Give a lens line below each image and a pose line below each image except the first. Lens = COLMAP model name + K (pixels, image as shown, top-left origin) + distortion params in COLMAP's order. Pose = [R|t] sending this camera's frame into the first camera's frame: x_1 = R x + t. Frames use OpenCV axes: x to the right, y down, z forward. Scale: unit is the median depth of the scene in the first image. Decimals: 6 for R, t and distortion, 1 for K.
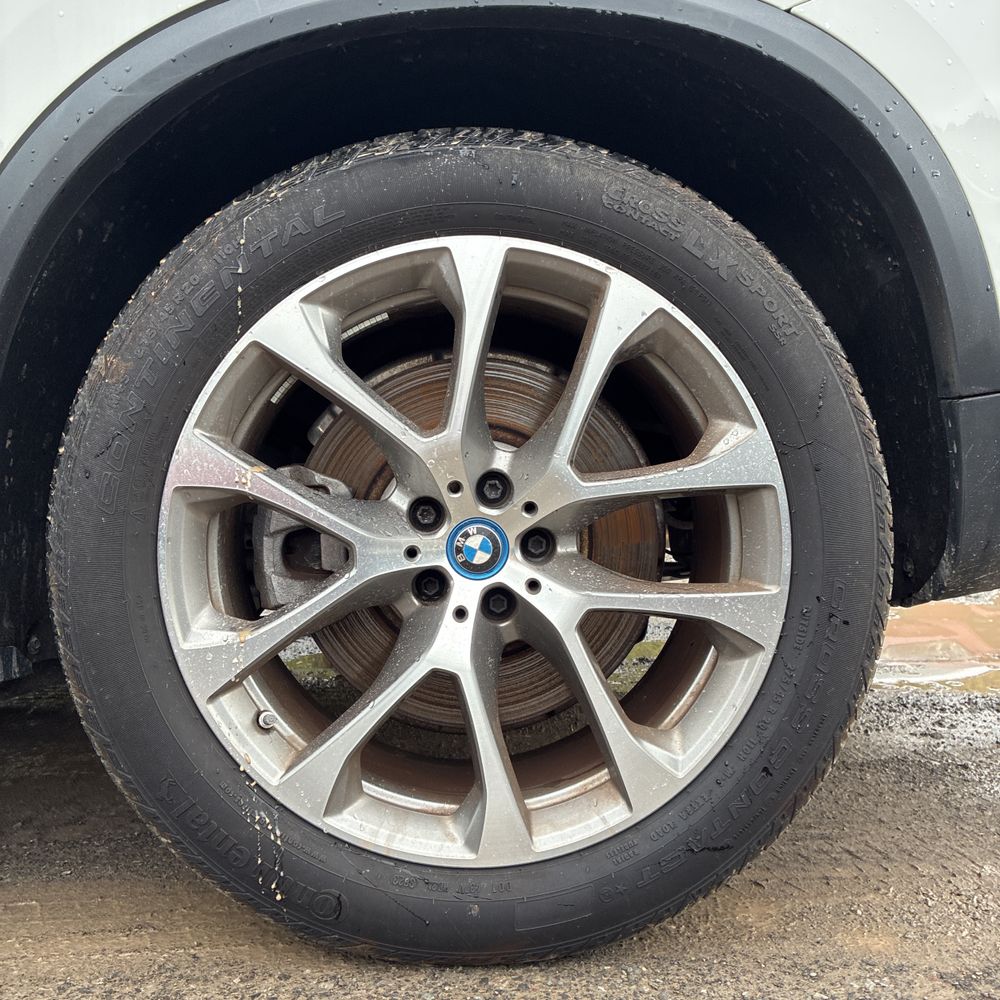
lens RADIAL K [[994.5, 0, 500.0], [0, 994.5, 500.0], [0, 0, 1]] dist [0.021426, -0.006629]
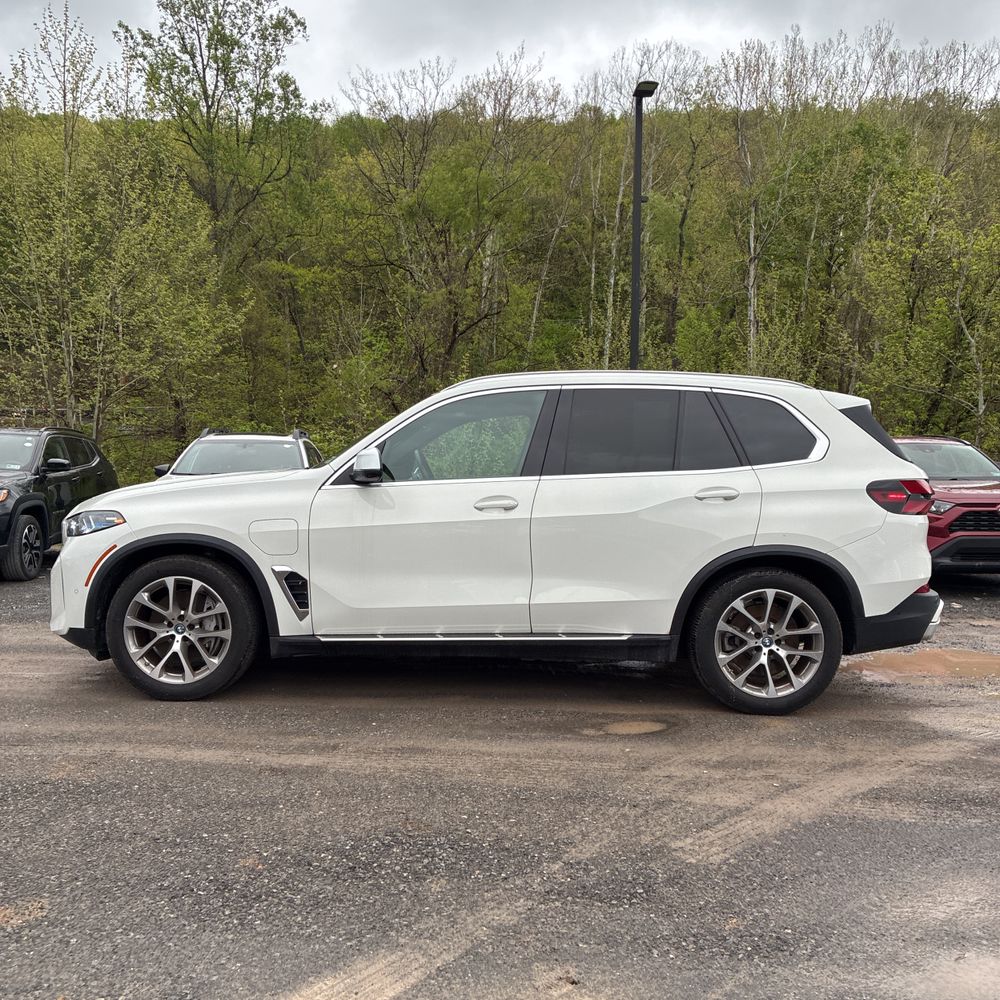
lens RADIAL K [[1026.5, 0, 513.3], [0, 1026.5, 500.8], [0, 0, 1]] dist [0.027224, 0.003387]
pose [[0.999026, 0.034009, -0.028104, -1.335479], [-0.034201, 0.999394, -0.006401, -0.670973], [0.027870, 0.007356, 0.999585, -4.901564]]
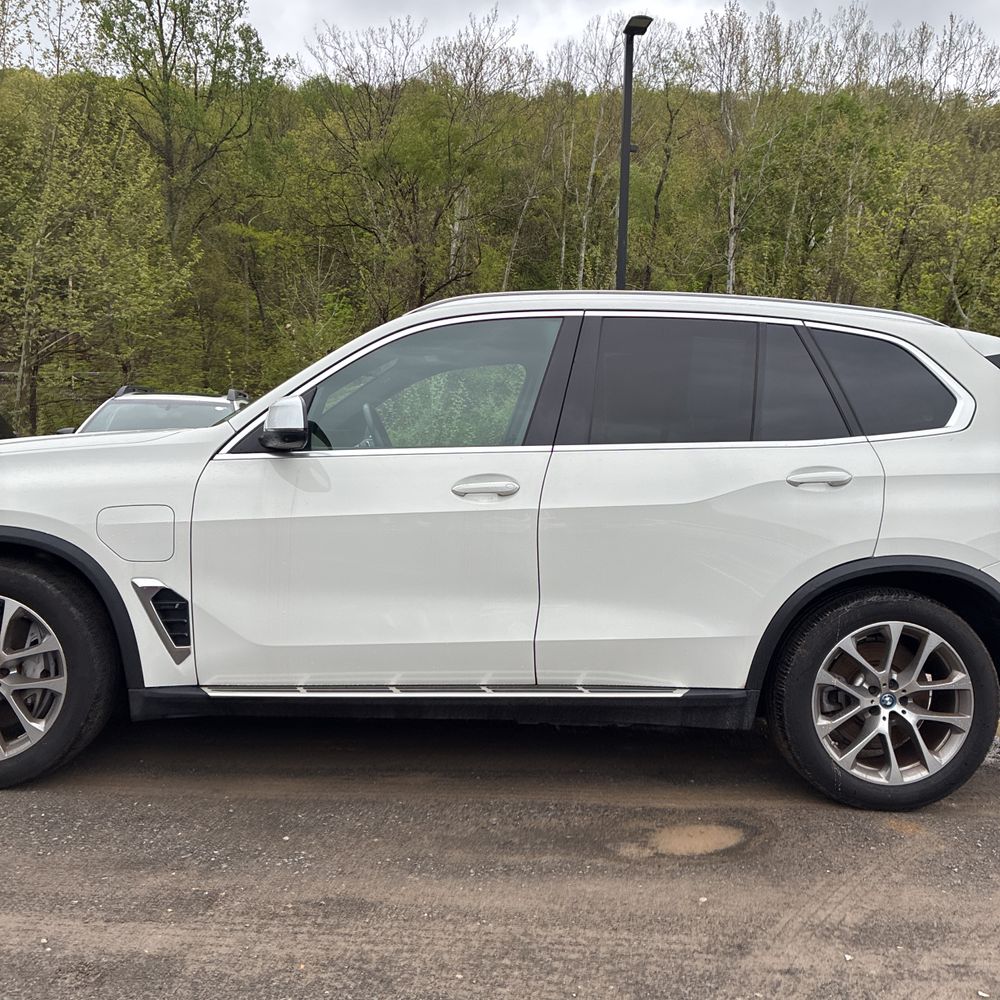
lens RADIAL K [[1022.9, 0, 521.2], [0, 1022.9, 486.9], [0, 0, 1]] dist [0.013011, 0.027643]
pose [[0.998599, 0.050571, 0.015557, -1.522260], [-0.050600, 0.998718, 0.001456, -0.699176], [-0.015464, -0.002241, 0.999878, -2.869693]]
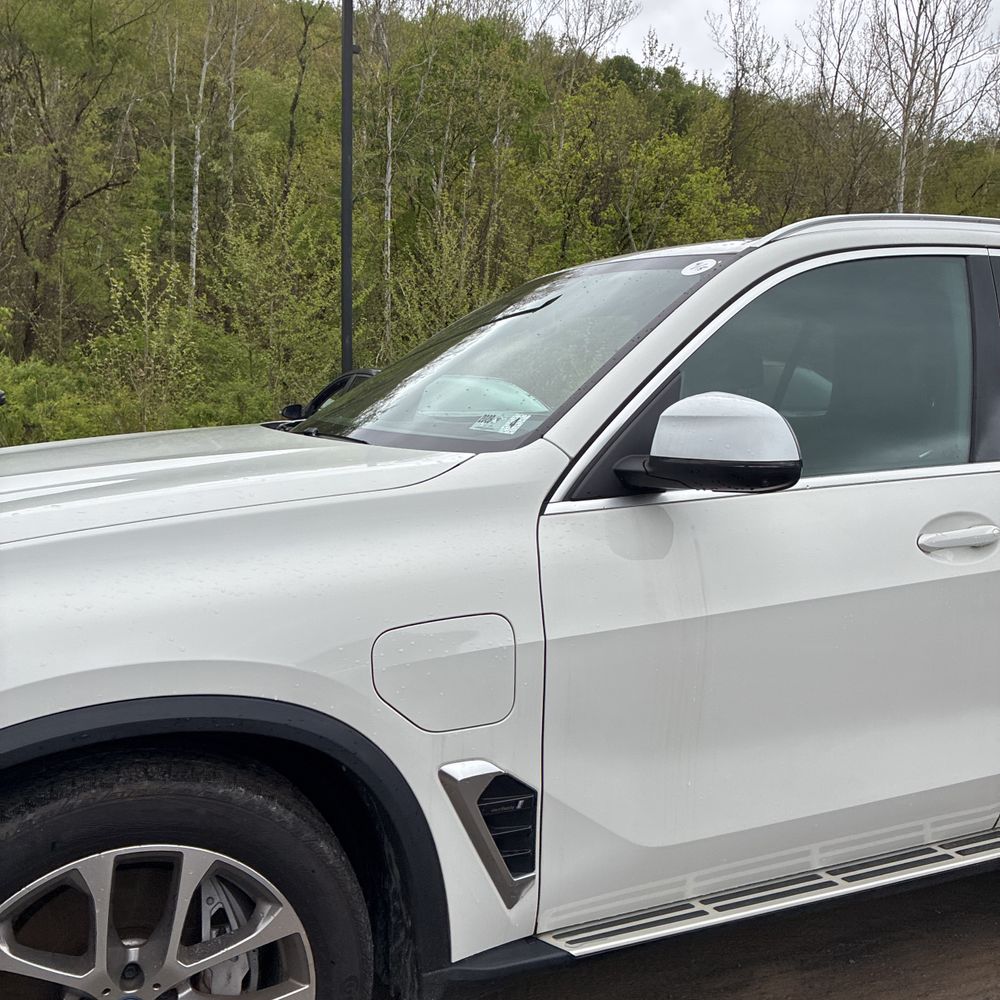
lens RADIAL K [[1011.4, 0, 500.0], [0, 1011.4, 500.0], [0, 0, 1]] dist [0.029693, 0.003802]
pose [[0.929642, -0.000001, 0.368465, -3.395808], [-0.028053, 0.997097, 0.070783, -0.898801], [-0.367395, -0.076139, 0.926943, -0.871222]]
